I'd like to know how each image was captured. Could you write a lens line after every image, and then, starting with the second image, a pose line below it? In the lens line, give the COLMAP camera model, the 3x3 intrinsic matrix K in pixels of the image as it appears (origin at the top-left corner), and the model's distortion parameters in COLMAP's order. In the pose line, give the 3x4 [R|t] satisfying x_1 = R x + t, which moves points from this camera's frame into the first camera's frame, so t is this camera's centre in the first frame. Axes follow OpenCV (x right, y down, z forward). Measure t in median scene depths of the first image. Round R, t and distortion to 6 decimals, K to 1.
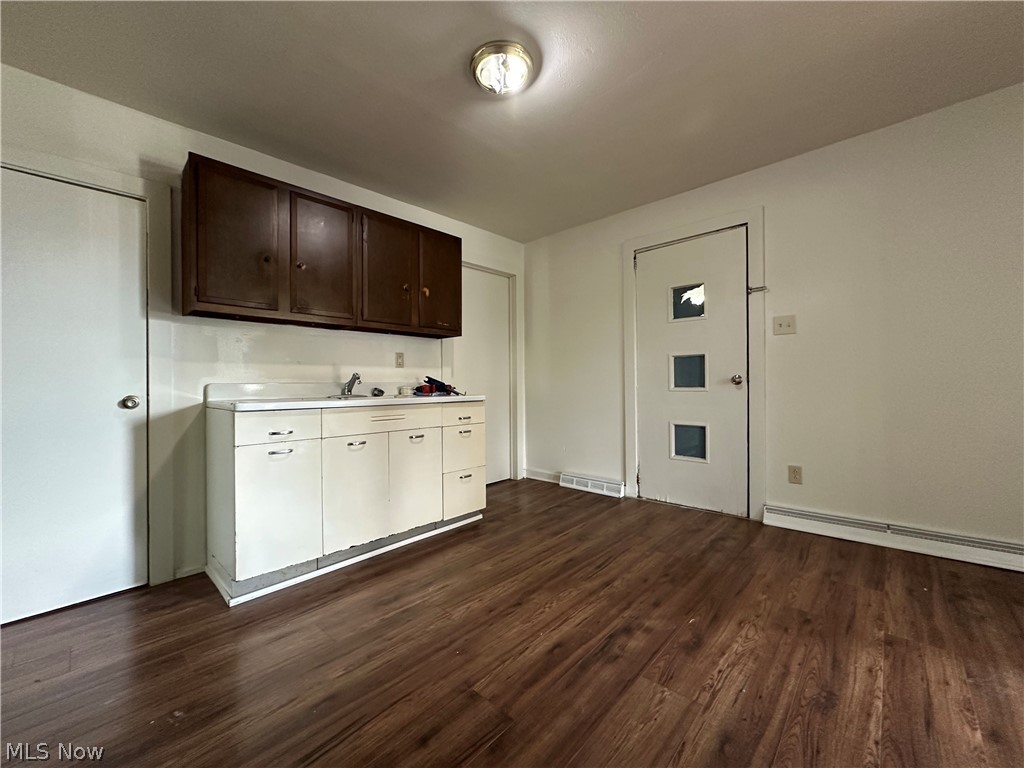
lens RADIAL K [[409.7, 0, 513.4], [0, 409.7, 383.0], [0, 0, 1]] dist [-0.003354, 0.000453]
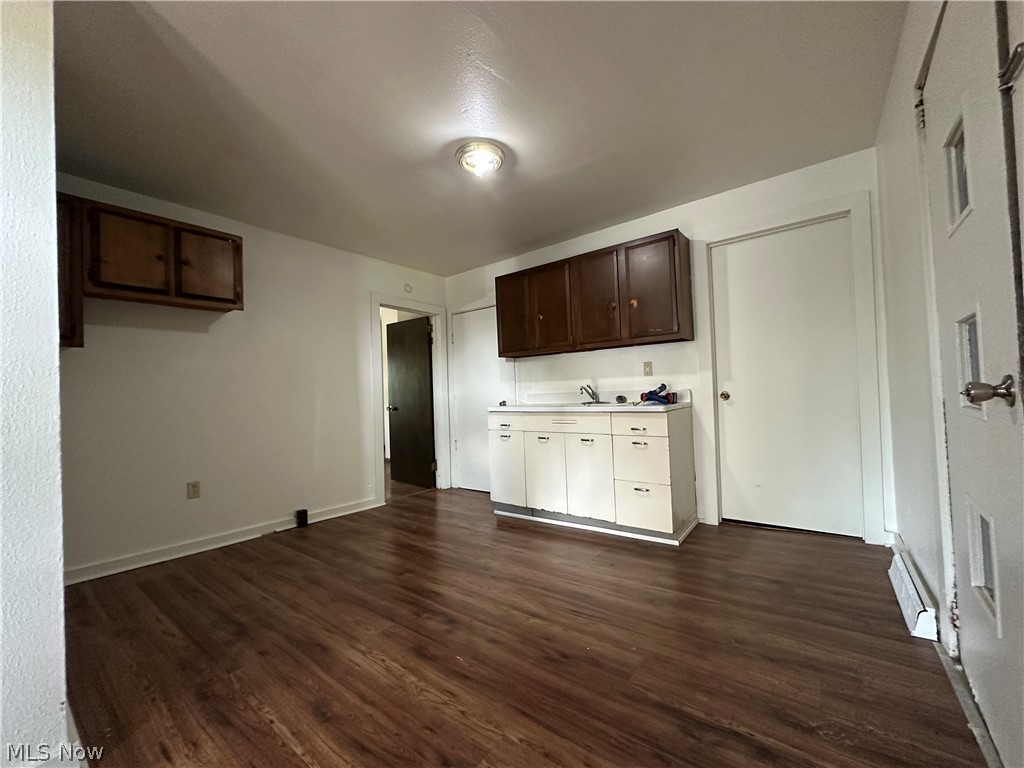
lens RADIAL K [[409.7, 0, 513.4], [0, 409.7, 383.0], [0, 0, 1]] dist [-0.003354, 0.000453]
pose [[0.099047, -0.013057, -0.994997, 1.226298], [0.041227, 0.999109, -0.009007, -0.040387], [0.994228, -0.040129, 0.099497, 0.920570]]
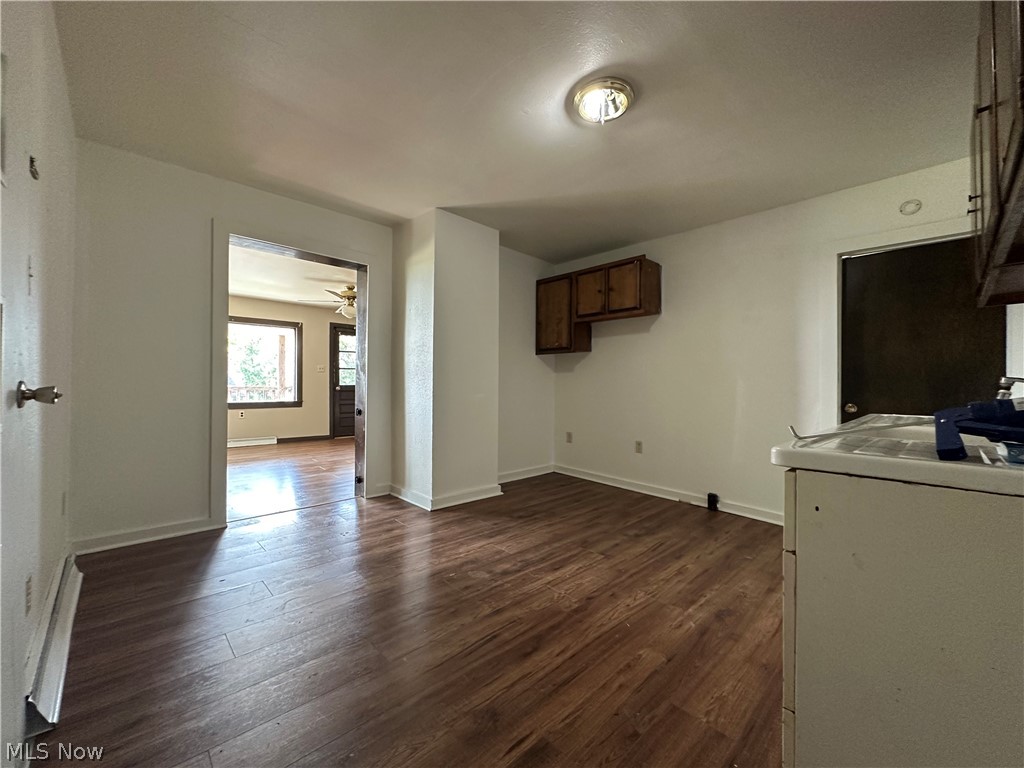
lens RADIAL K [[409.7, 0, 513.4], [0, 409.7, 383.0], [0, 0, 1]] dist [-0.003354, 0.000453]
pose [[-0.998677, 0.004027, 0.051257, 0.149770], [0.003590, 0.999956, -0.008618, -0.021670], [-0.051289, -0.008422, -0.998648, 2.020909]]
